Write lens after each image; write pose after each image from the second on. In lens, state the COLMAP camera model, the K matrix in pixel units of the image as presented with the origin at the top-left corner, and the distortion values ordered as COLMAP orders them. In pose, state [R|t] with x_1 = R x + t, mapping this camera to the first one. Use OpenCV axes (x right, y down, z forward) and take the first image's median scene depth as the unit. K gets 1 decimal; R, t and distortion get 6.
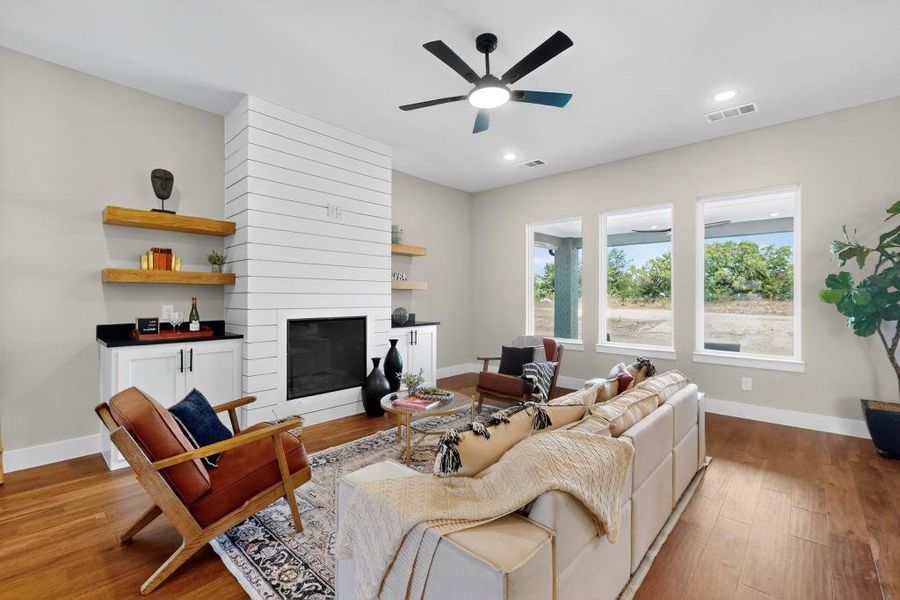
lens RADIAL K [[393.7, 0, 447.6], [0, 393.7, 295.2], [0, 0, 1]] dist [-0.000482, 0.000674]
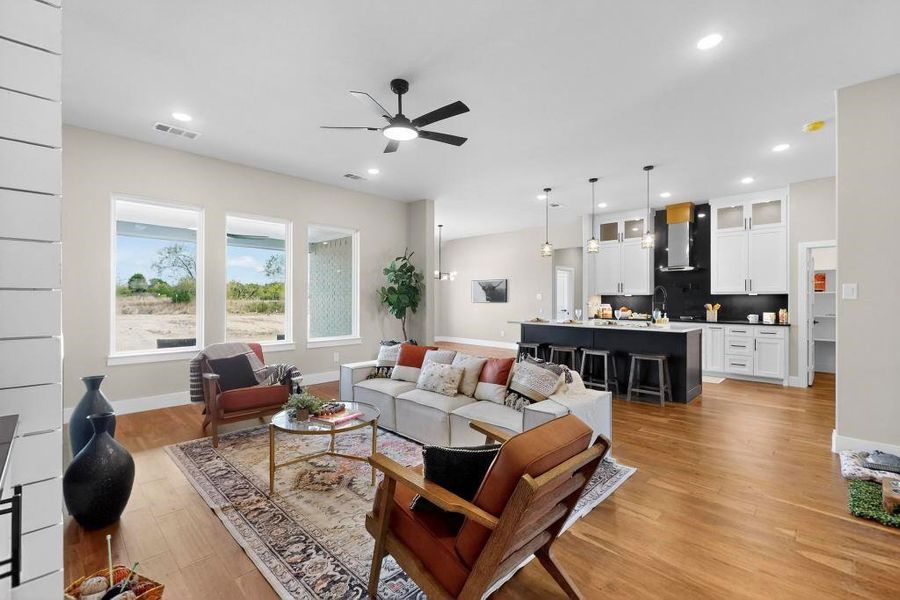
lens RADIAL K [[393.7, 0, 450.3], [0, 393.7, 298.5], [0, 0, 1]] dist [-0.000482, 0.000674]
pose [[0.027588, -0.001027, 0.999619, -0.745238], [-0.004892, 0.999987, 0.001162, 0.002644], [-0.999607, -0.004922, 0.027583, 0.559409]]
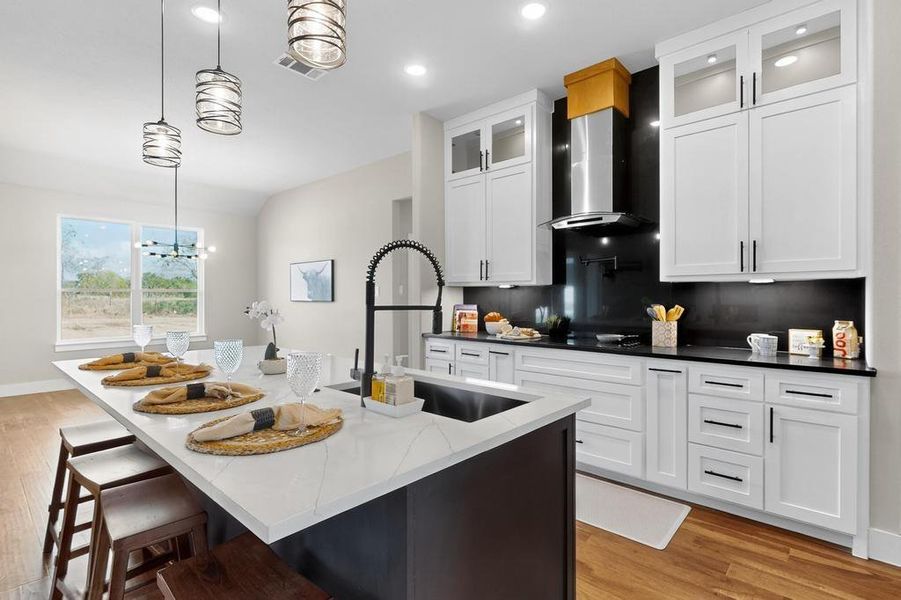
lens RADIAL K [[425.1, 0, 467.8], [0, 425.1, 295.1], [0, 0, 1]] dist [0.003148, 0.002069]
pose [[-0.027827, -0.004053, 0.999605, 0.292538], [0.000552, 0.999992, 0.004070, 0.000863], [-0.999613, 0.000665, -0.027824, -0.189044]]
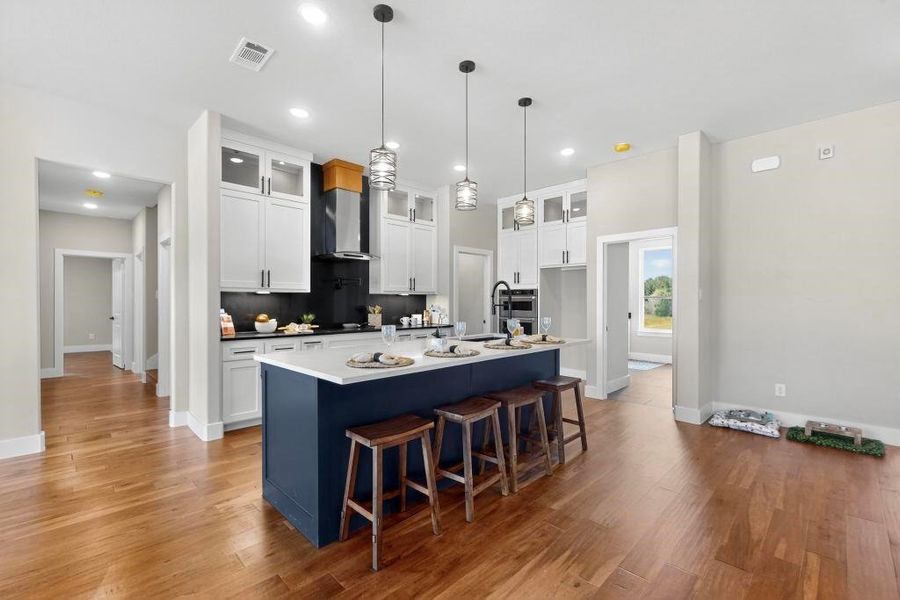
lens RADIAL K [[393.7, 0, 447.3], [0, 393.7, 301.8], [0, 0, 1]] dist [-0.000482, 0.000674]
pose [[-0.999025, -0.008831, 0.043266, 0.738657], [-0.008835, 0.999961, 0.000099, 0.006879], [-0.043265, -0.000284, -0.999064, 0.818680]]
